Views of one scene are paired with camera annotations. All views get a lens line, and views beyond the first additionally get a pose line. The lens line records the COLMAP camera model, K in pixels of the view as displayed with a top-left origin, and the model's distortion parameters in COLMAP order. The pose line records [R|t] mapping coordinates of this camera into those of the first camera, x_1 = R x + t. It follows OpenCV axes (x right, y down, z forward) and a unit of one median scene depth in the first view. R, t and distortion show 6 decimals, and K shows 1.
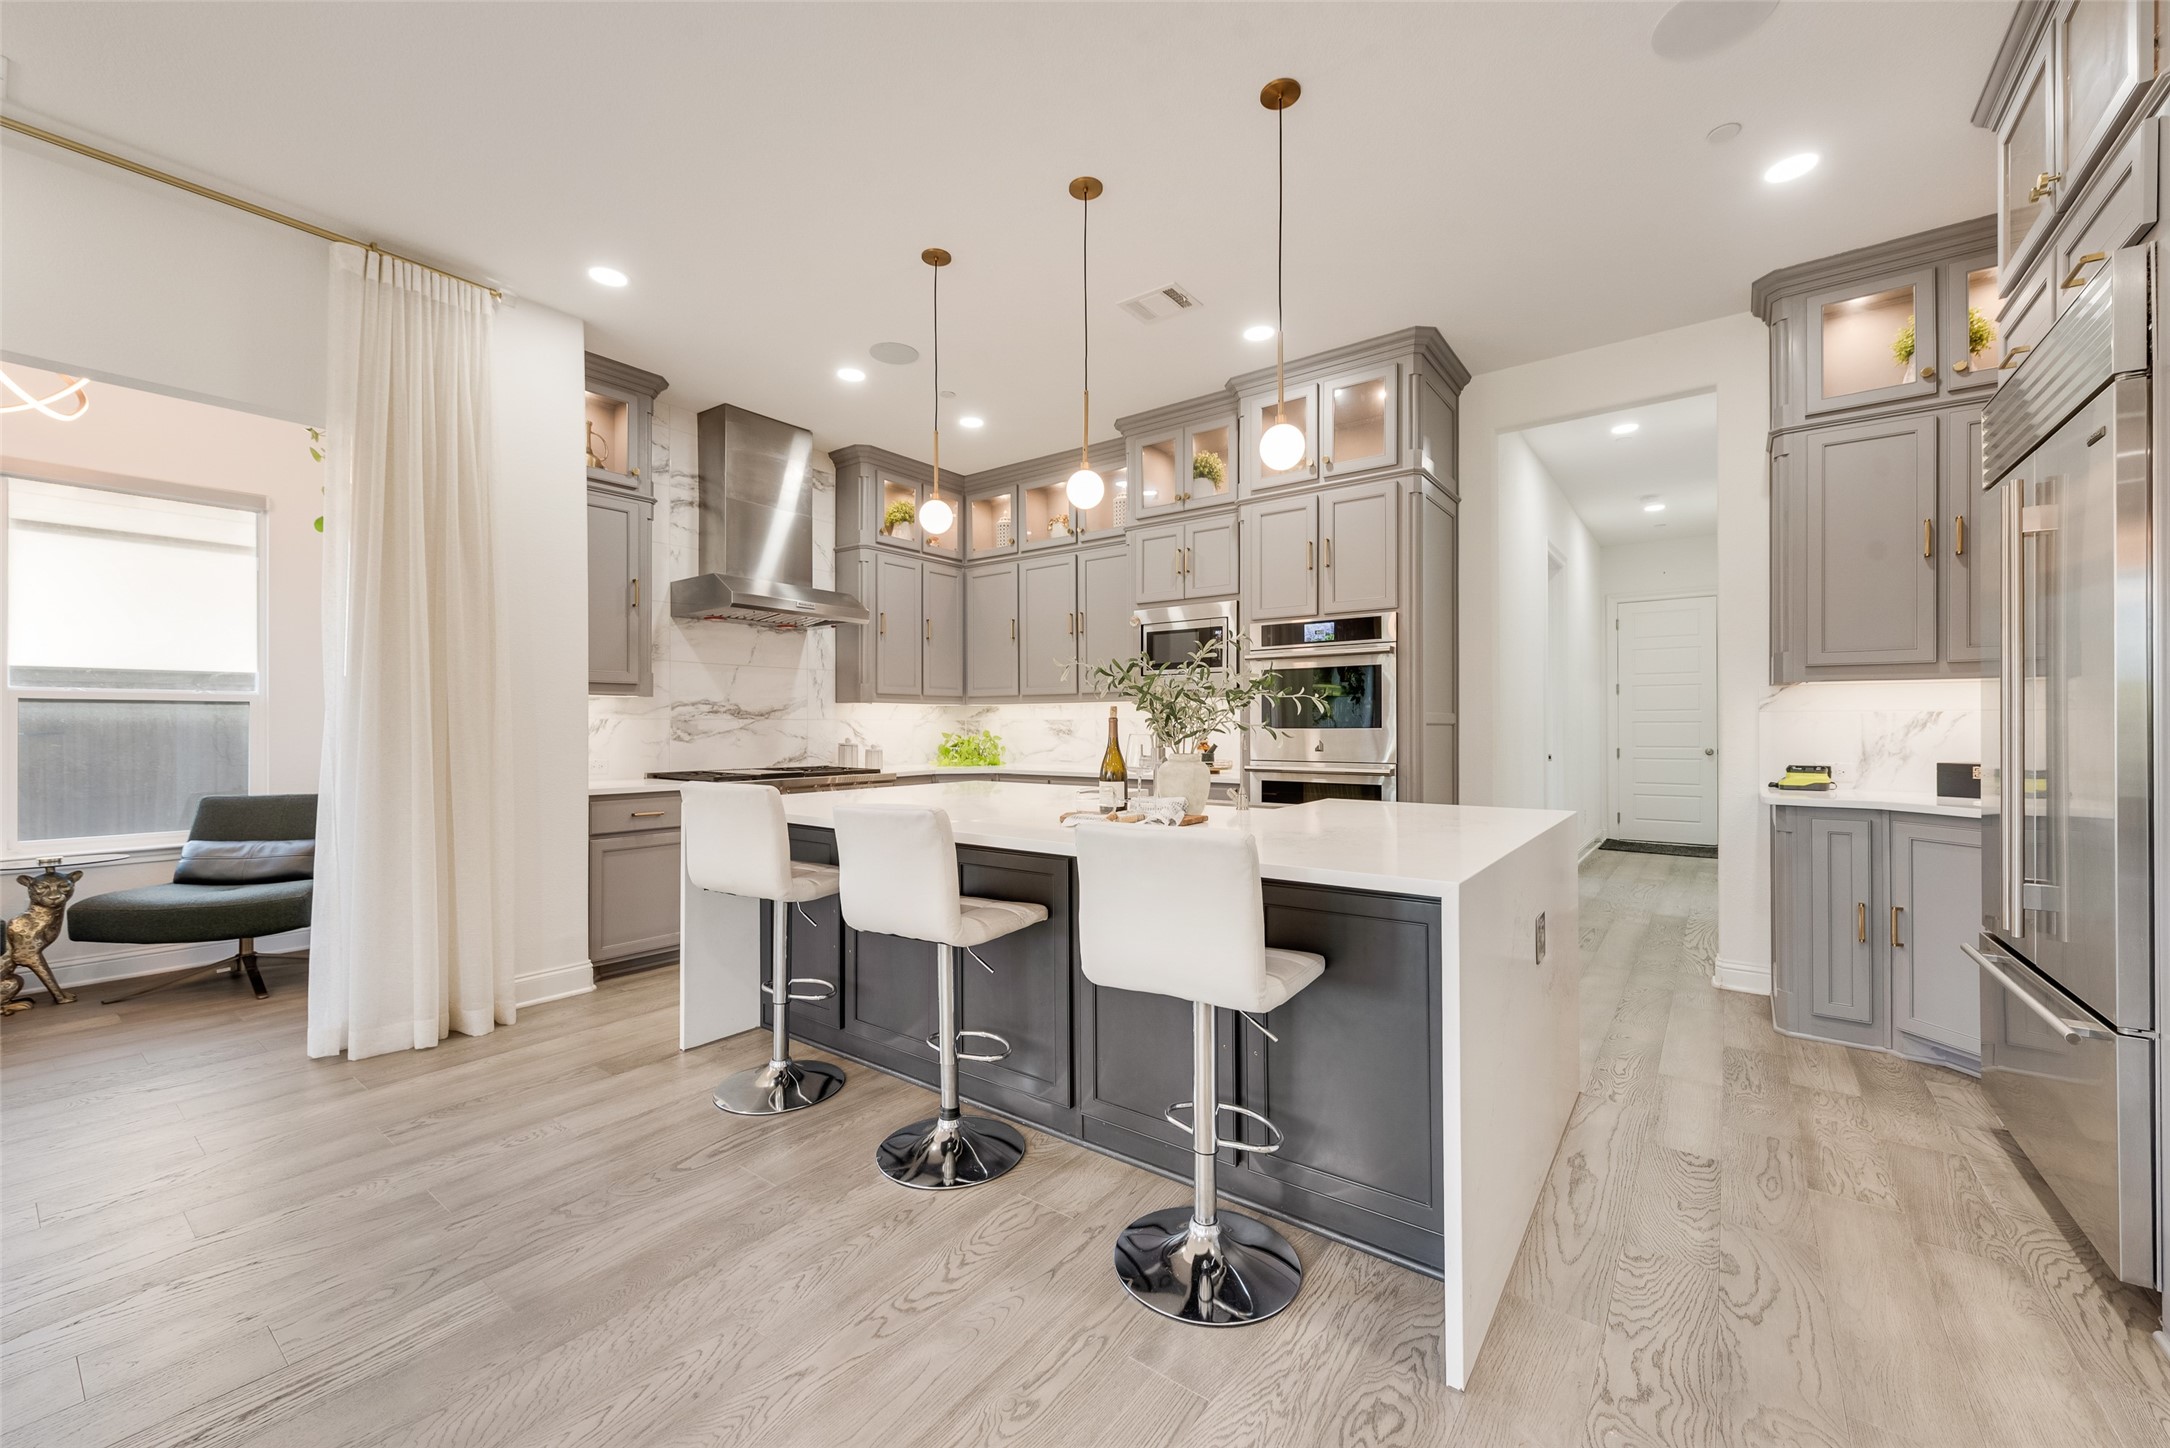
lens RADIAL K [[845.6, 0, 1081.7], [0, 845.6, 732.3], [0, 0, 1]] dist [0.001188, -0.000590]
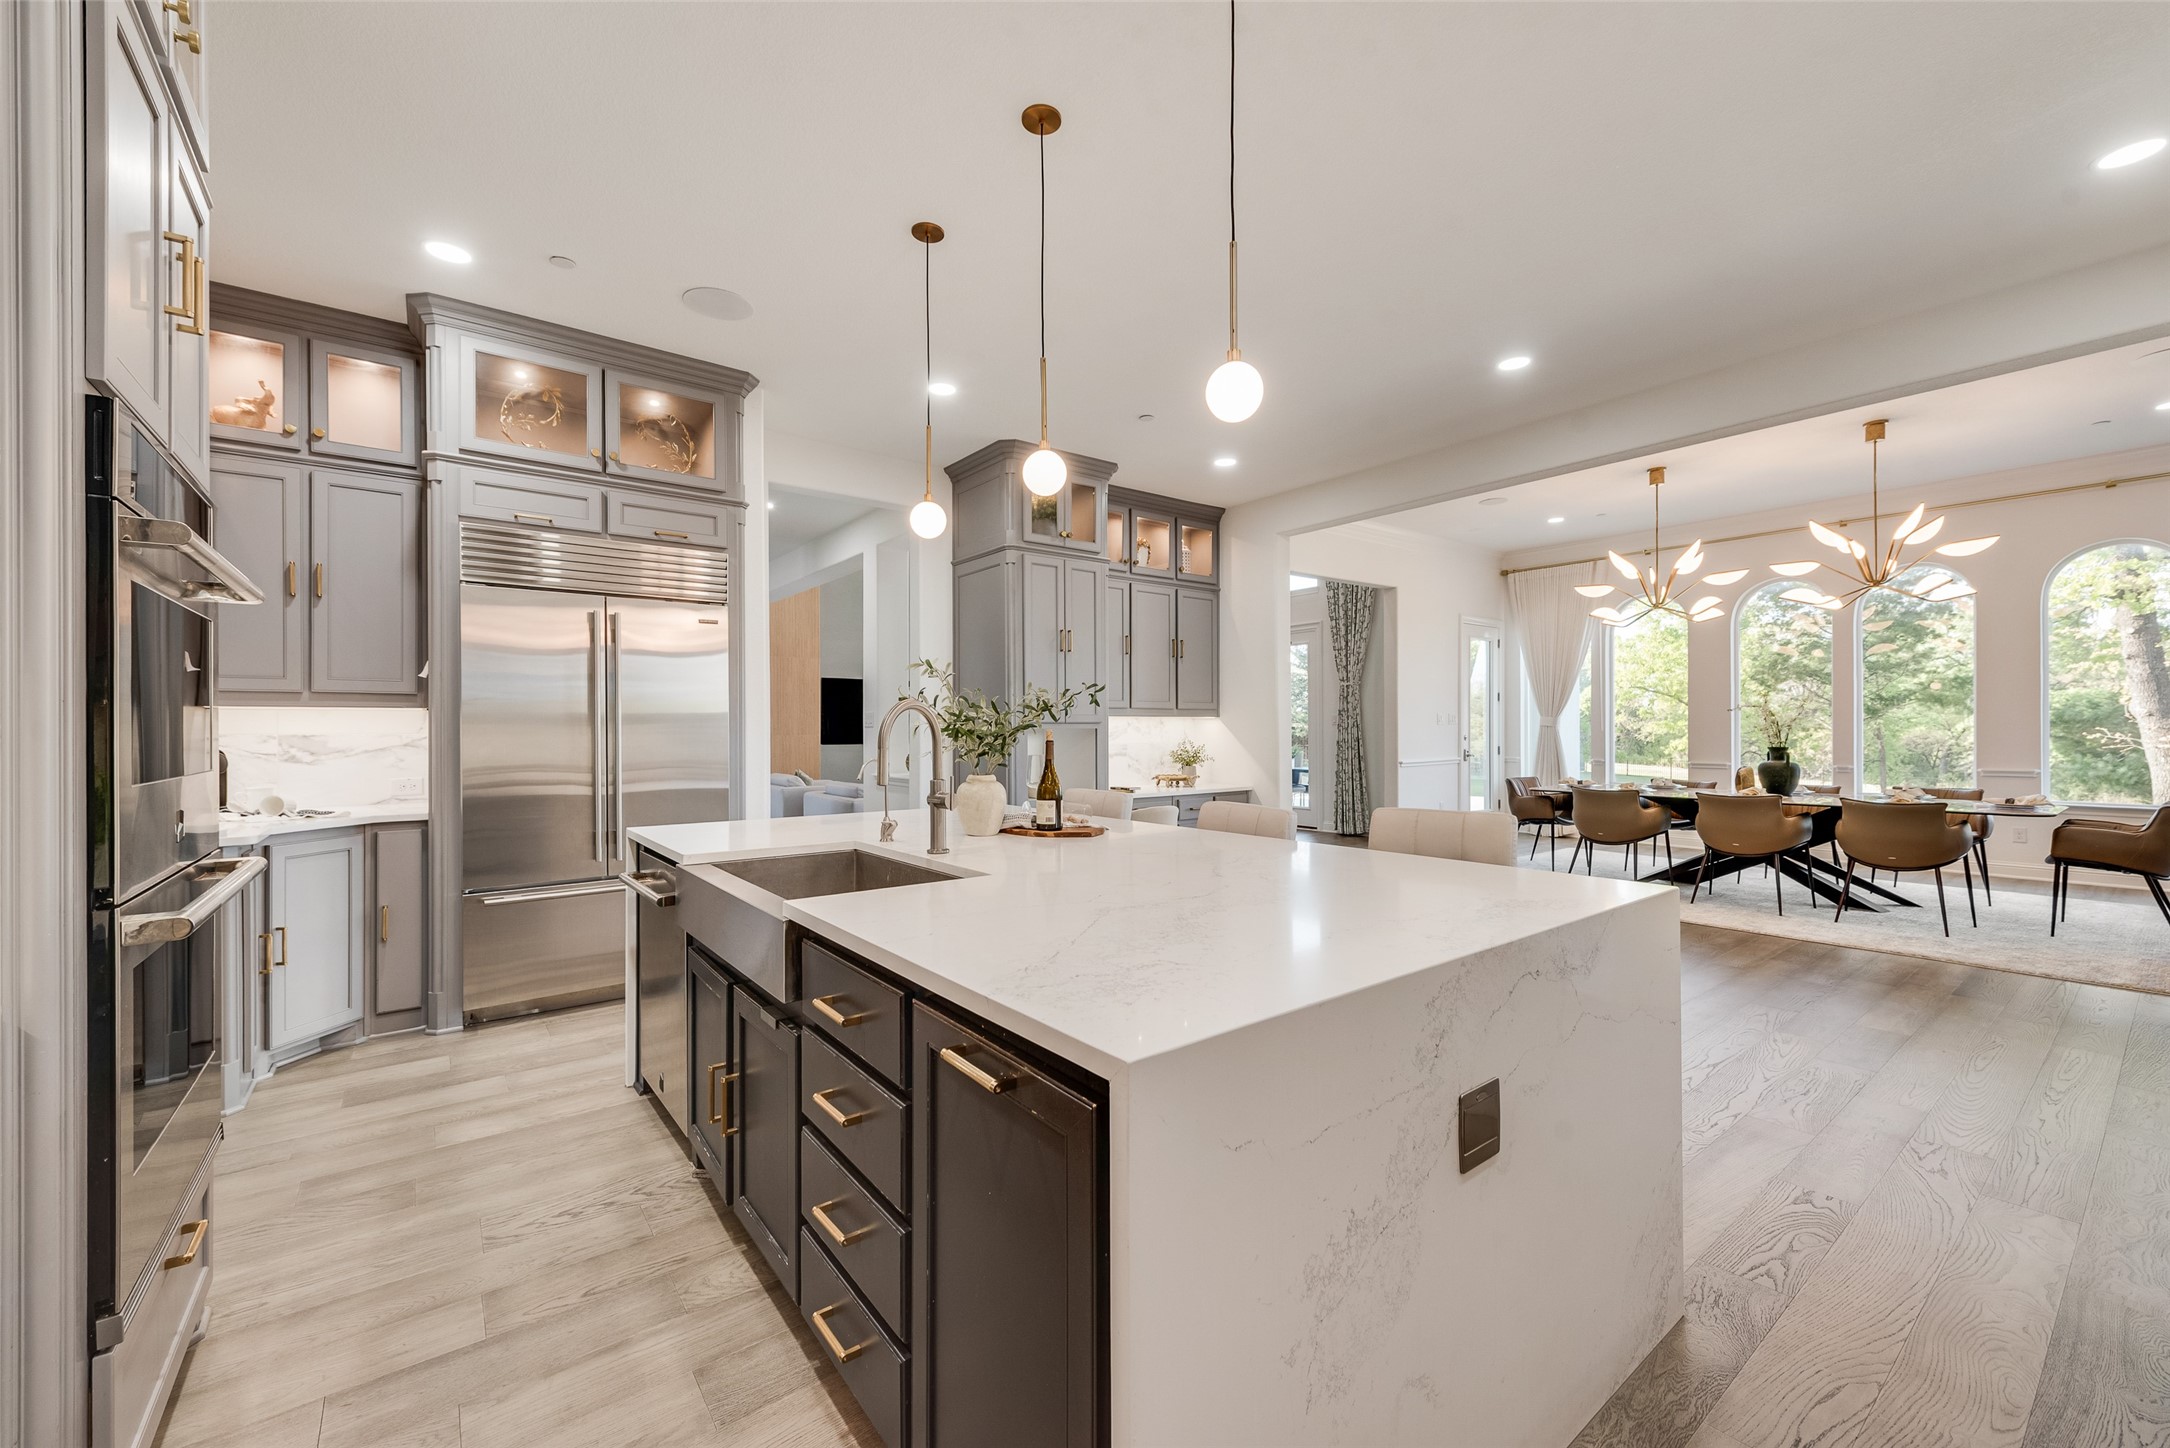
lens RADIAL K [[845.6, 0, 1081.7], [0, 845.6, 732.3], [0, 0, 1]] dist [0.001188, -0.000590]
pose [[-0.965892, 0.005298, 0.258889, -0.249345], [0.006757, 0.999966, 0.004745, -0.027980], [-0.258855, 0.006332, -0.965895, 1.827179]]
